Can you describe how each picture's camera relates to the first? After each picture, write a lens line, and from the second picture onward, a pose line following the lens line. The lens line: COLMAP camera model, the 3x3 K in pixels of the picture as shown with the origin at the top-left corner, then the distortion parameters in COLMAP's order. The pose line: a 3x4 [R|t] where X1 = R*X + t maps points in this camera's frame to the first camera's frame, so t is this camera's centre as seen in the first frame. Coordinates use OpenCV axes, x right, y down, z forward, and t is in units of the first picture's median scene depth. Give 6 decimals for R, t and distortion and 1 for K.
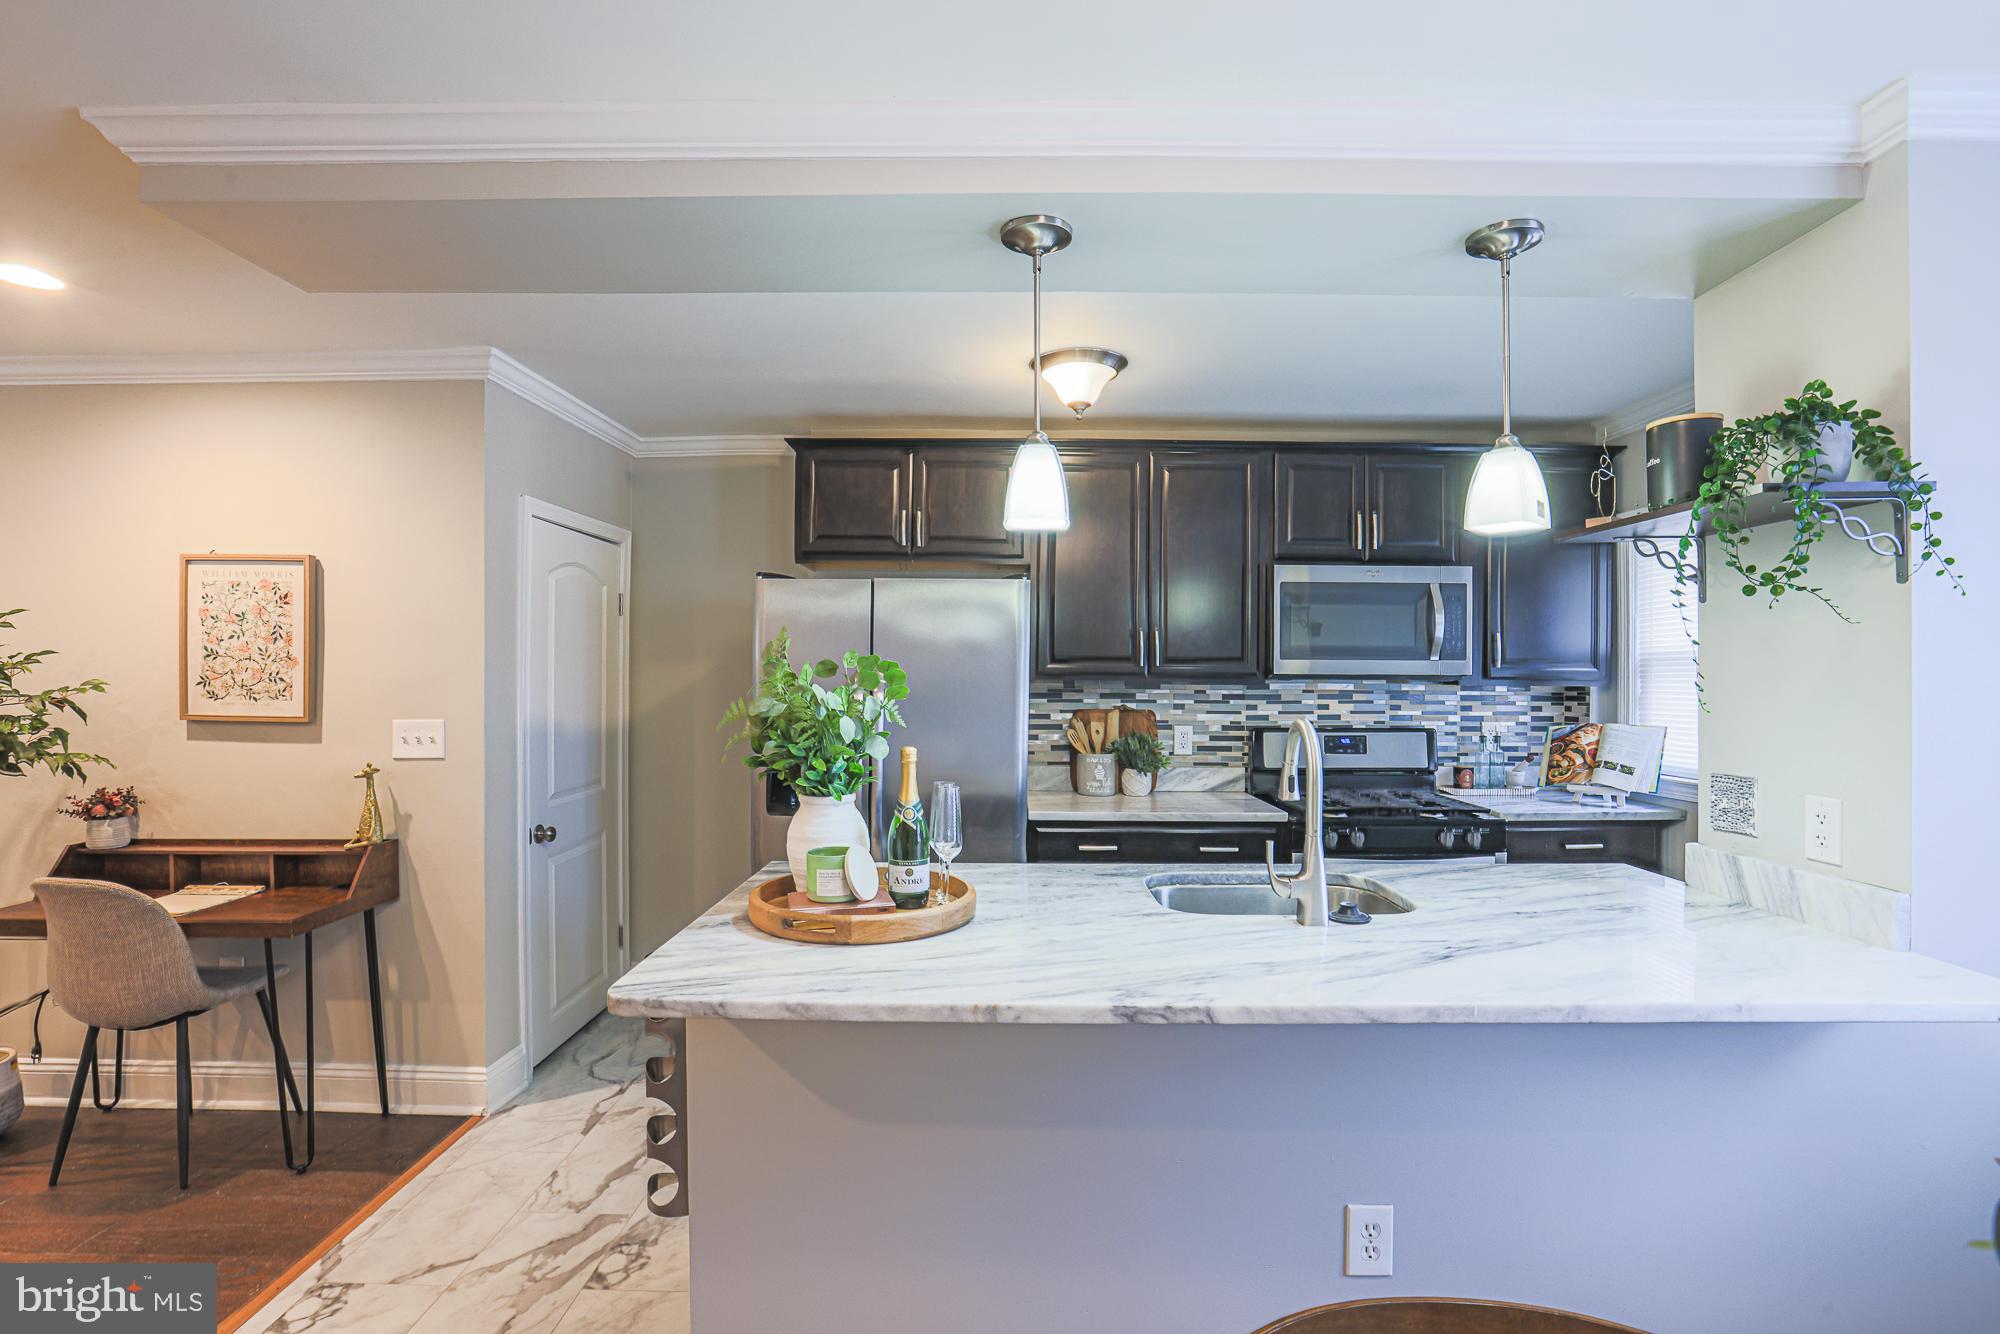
lens RADIAL K [[922.9, 0, 1000.0], [0, 922.9, 667.0], [0, 0, 1]] dist [-0.060686, 0.020415]
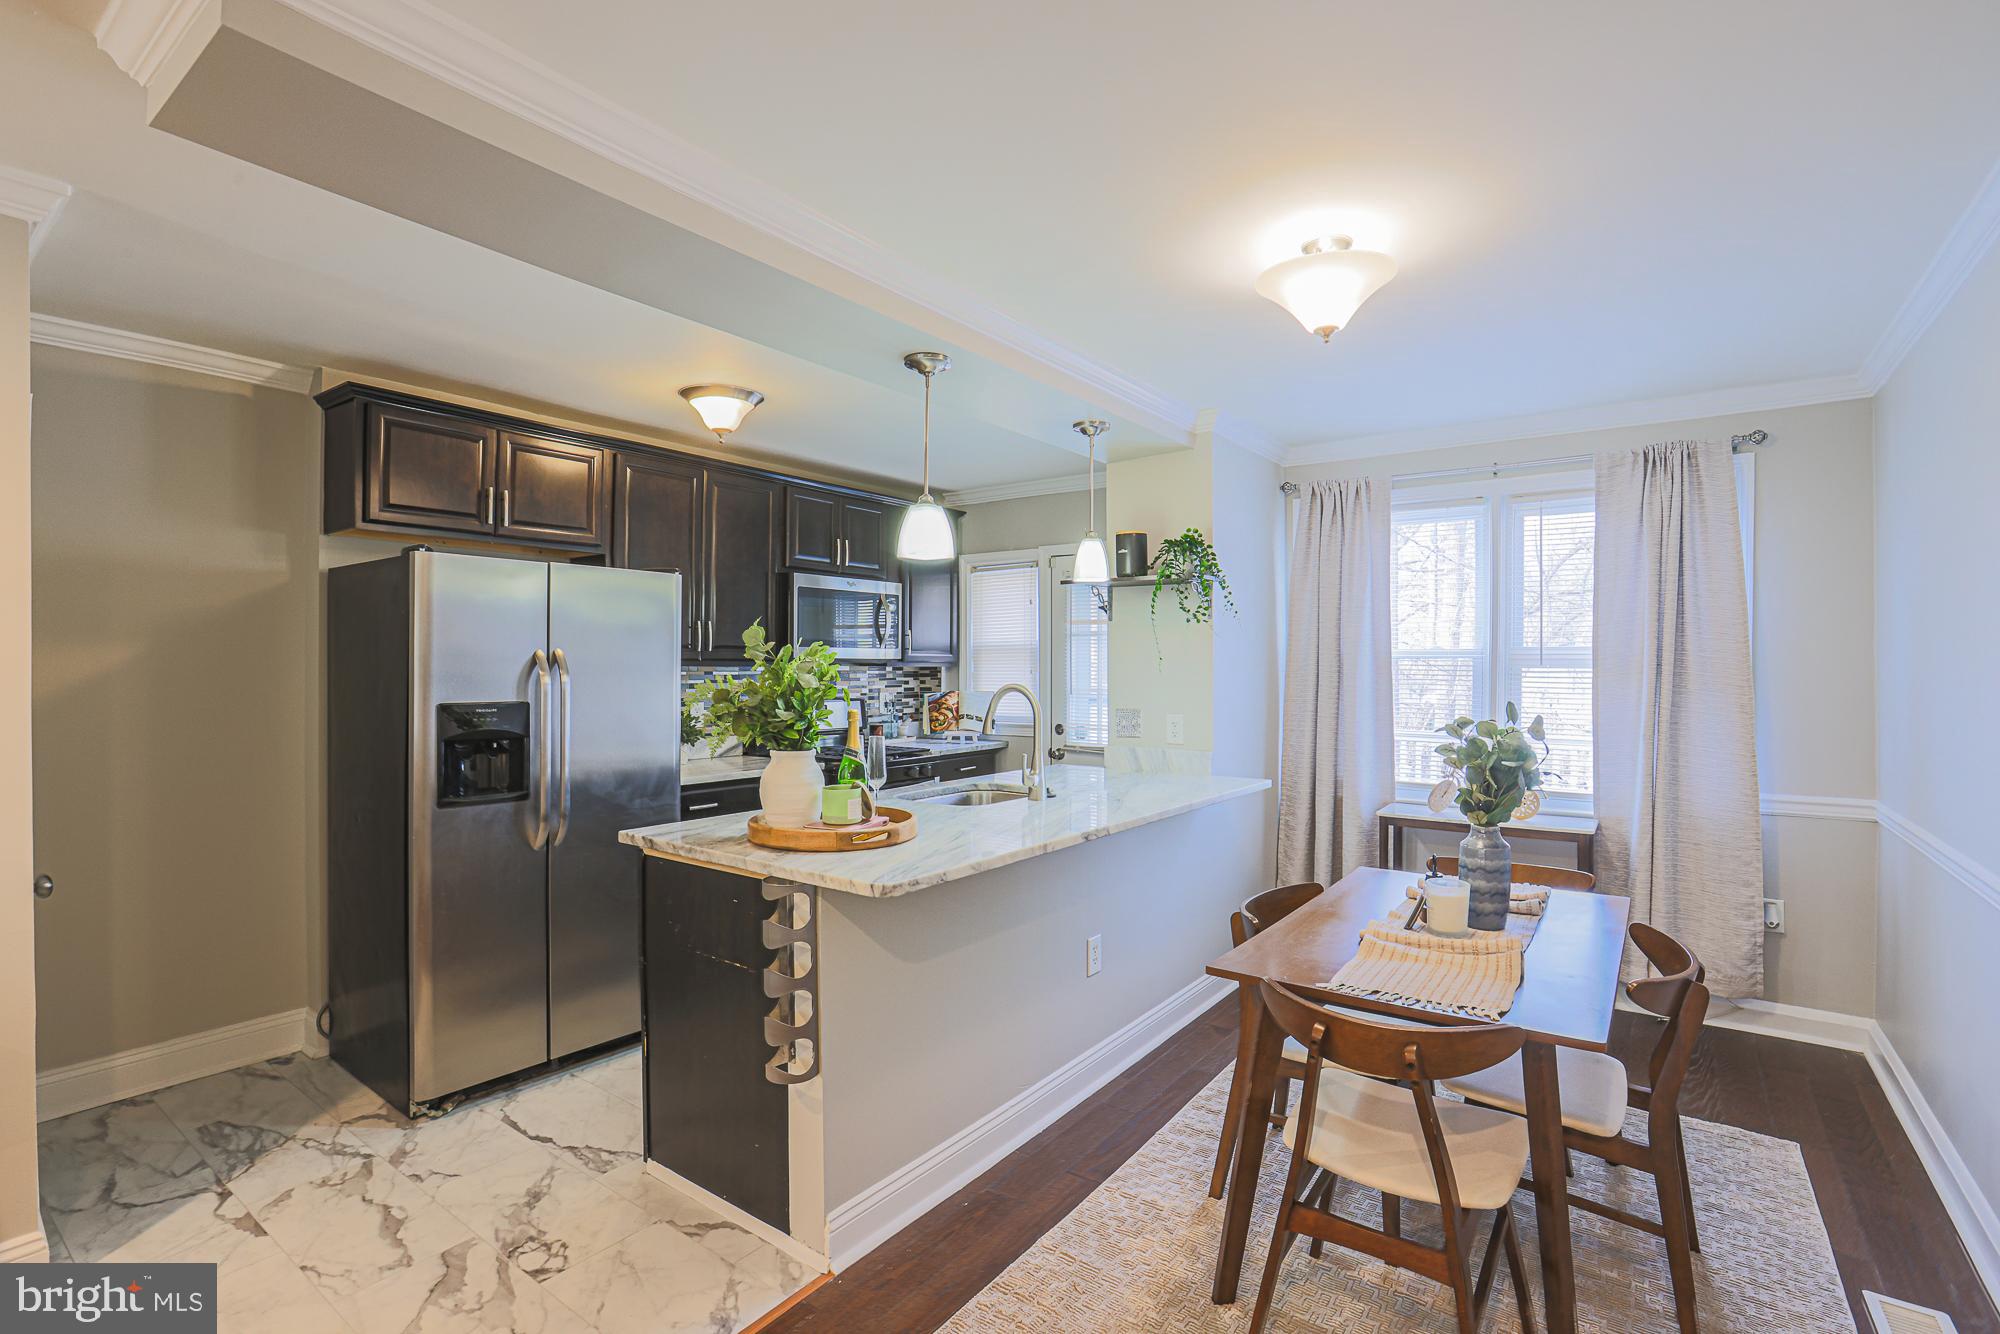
lens RADIAL K [[936.7, 0, 1011.3], [0, 936.7, 670.7], [0, 0, 1]] dist [-0.051173, 0.017256]
pose [[0.573738, -0.009148, 0.818988, -0.614154], [-0.007013, 0.999846, 0.016082, 0.002386], [-0.819009, -0.014970, 0.573585, 0.007643]]
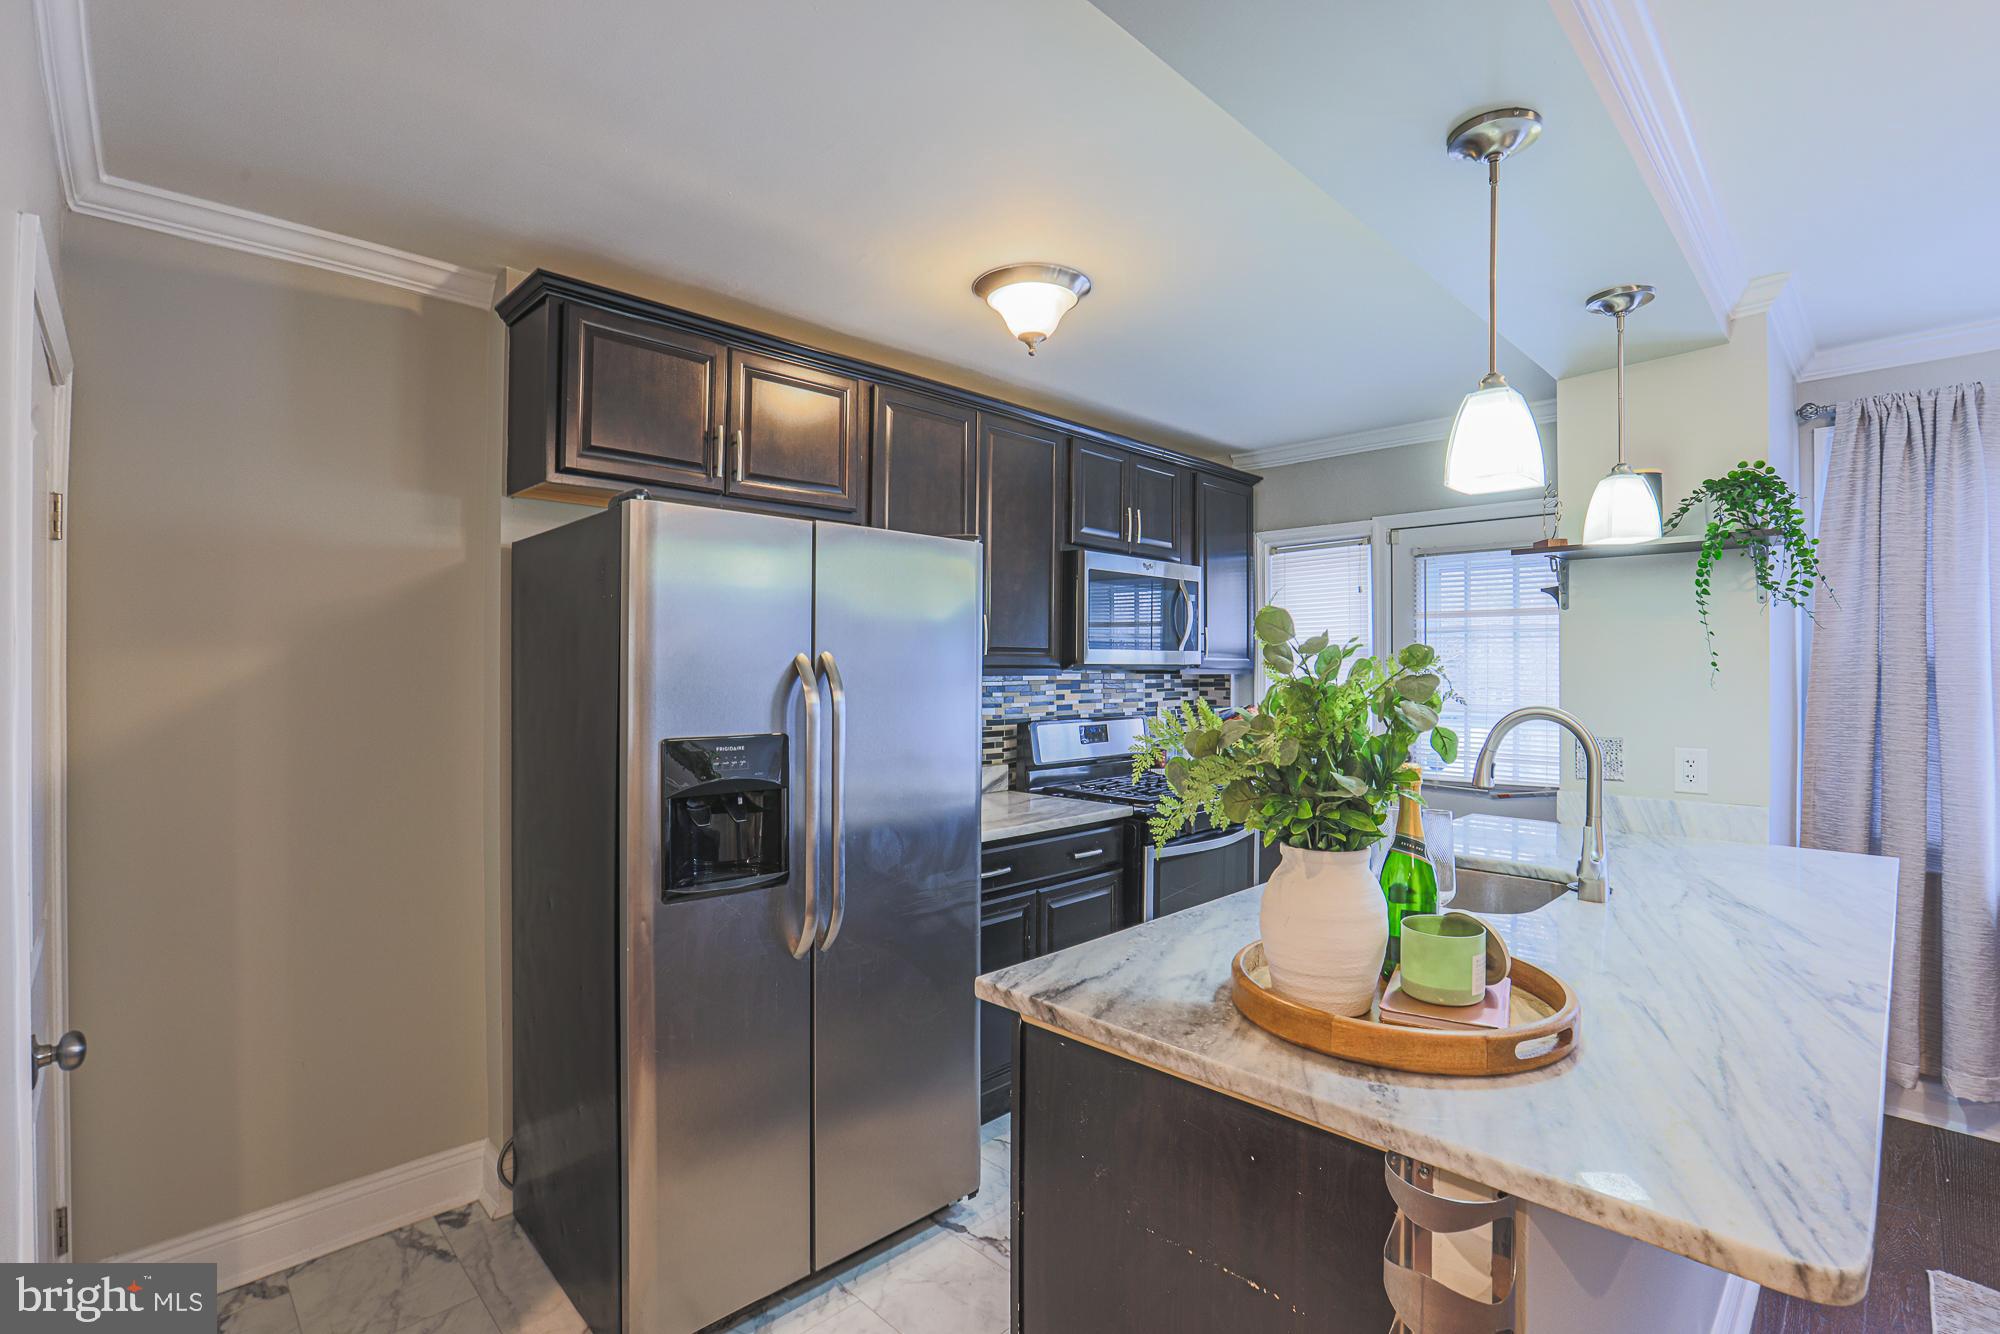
lens RADIAL K [[922.3, 0, 989.3], [0, 922.3, 665.9], [0, 0, 1]] dist [-0.062927, 0.020299]
pose [[0.705674, -0.003042, 0.708530, -0.469090], [-0.003821, 0.999960, 0.008098, 0.002465], [-0.708527, -0.008421, 0.705634, 0.407661]]
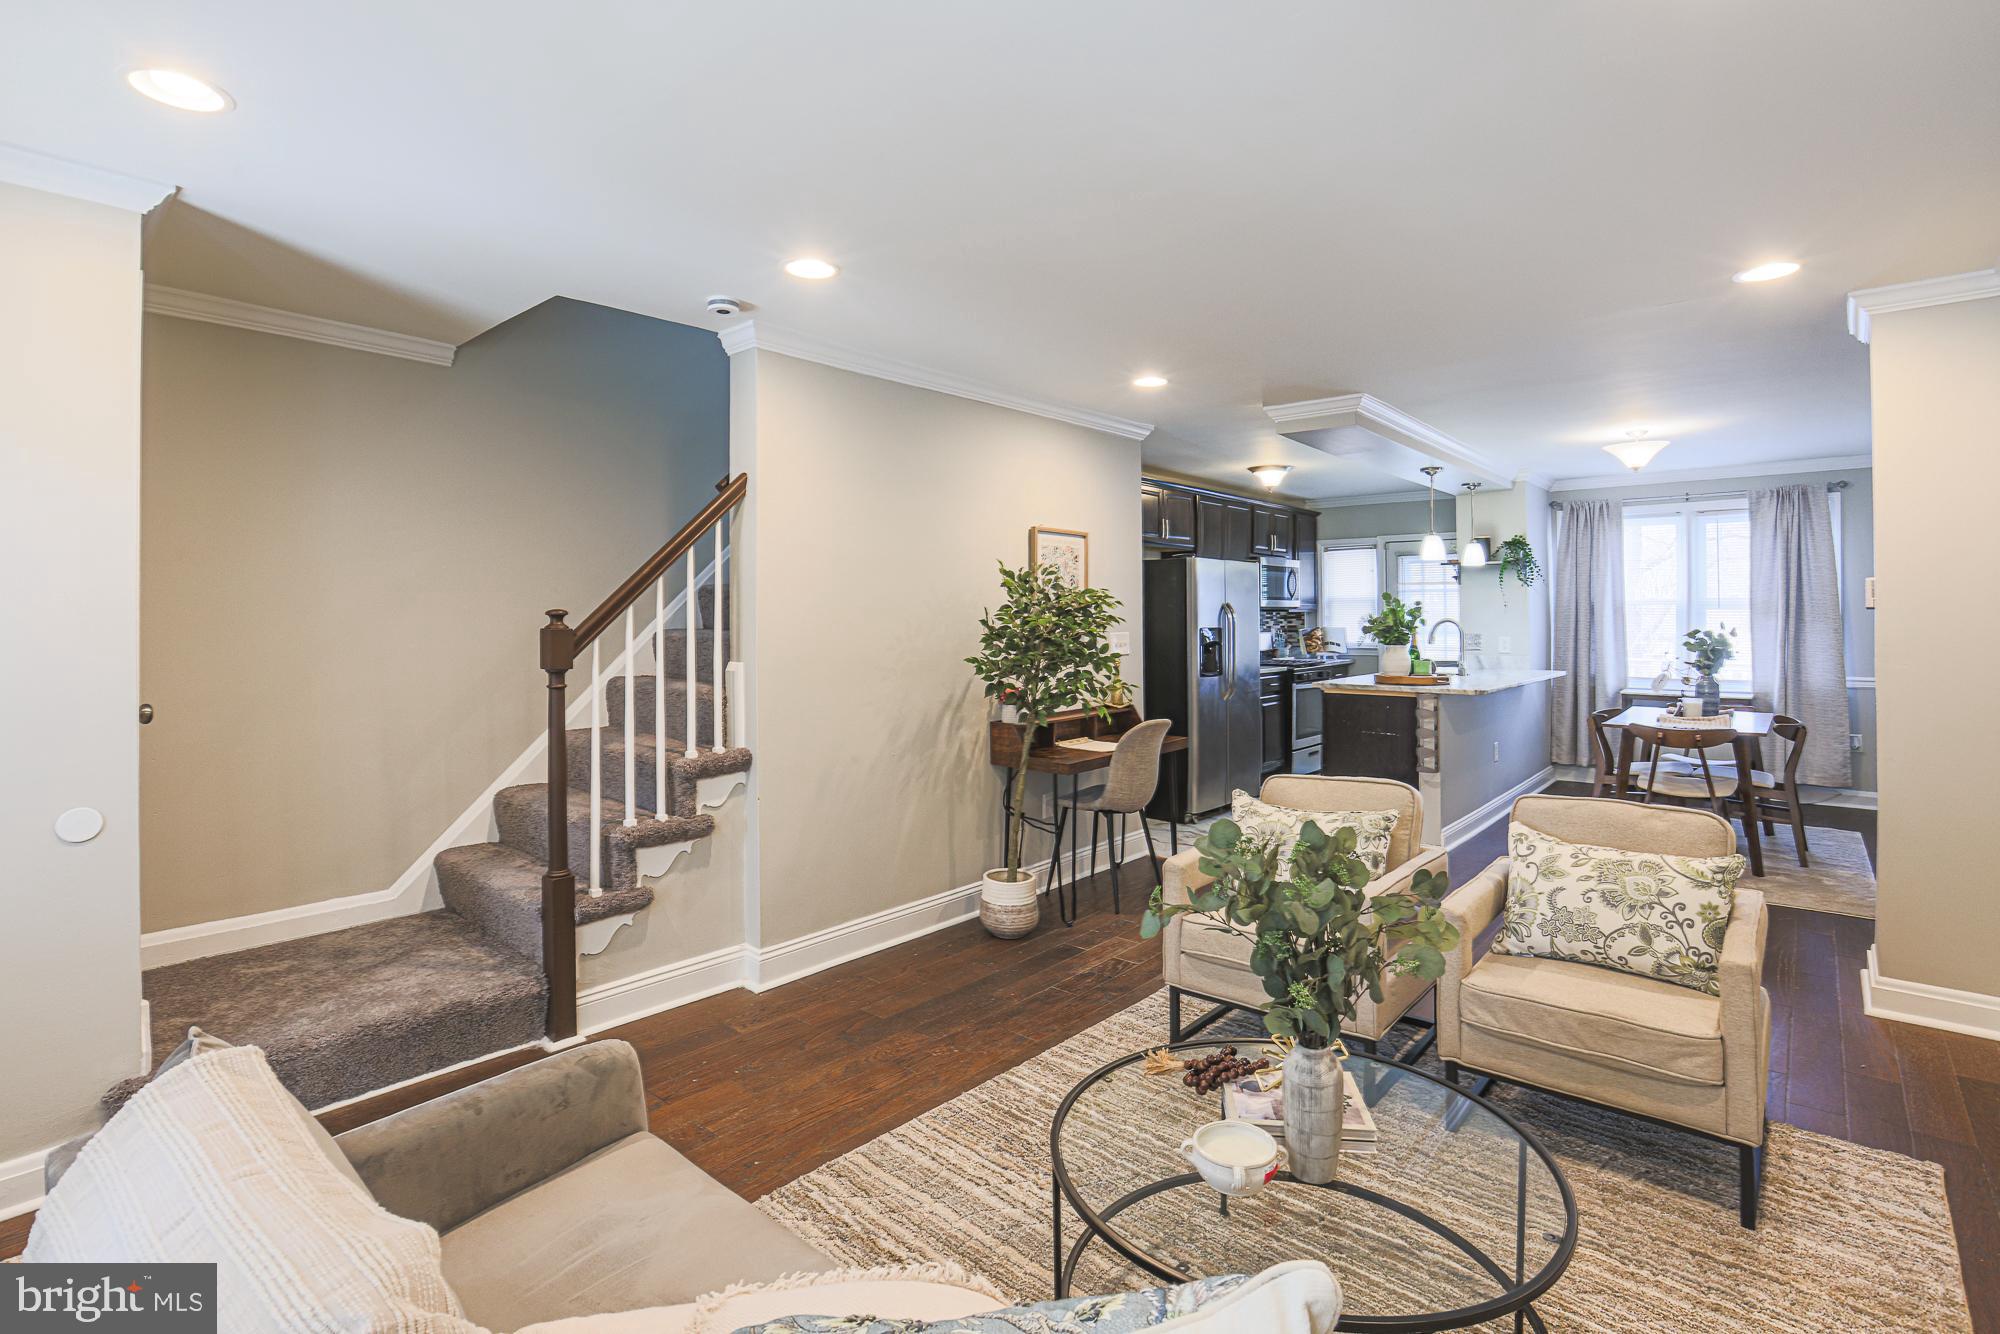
lens RADIAL K [[956.2, 0, 1004.6], [0, 956.2, 607.7], [0, 0, 1]] dist [-0.063133, 0.023171]
pose [[0.647949, -0.001302, 0.761683, -1.892944], [0.000027, 0.999999, 0.001687, 0.006064], [-0.761684, -0.001073, 0.647948, -0.002836]]
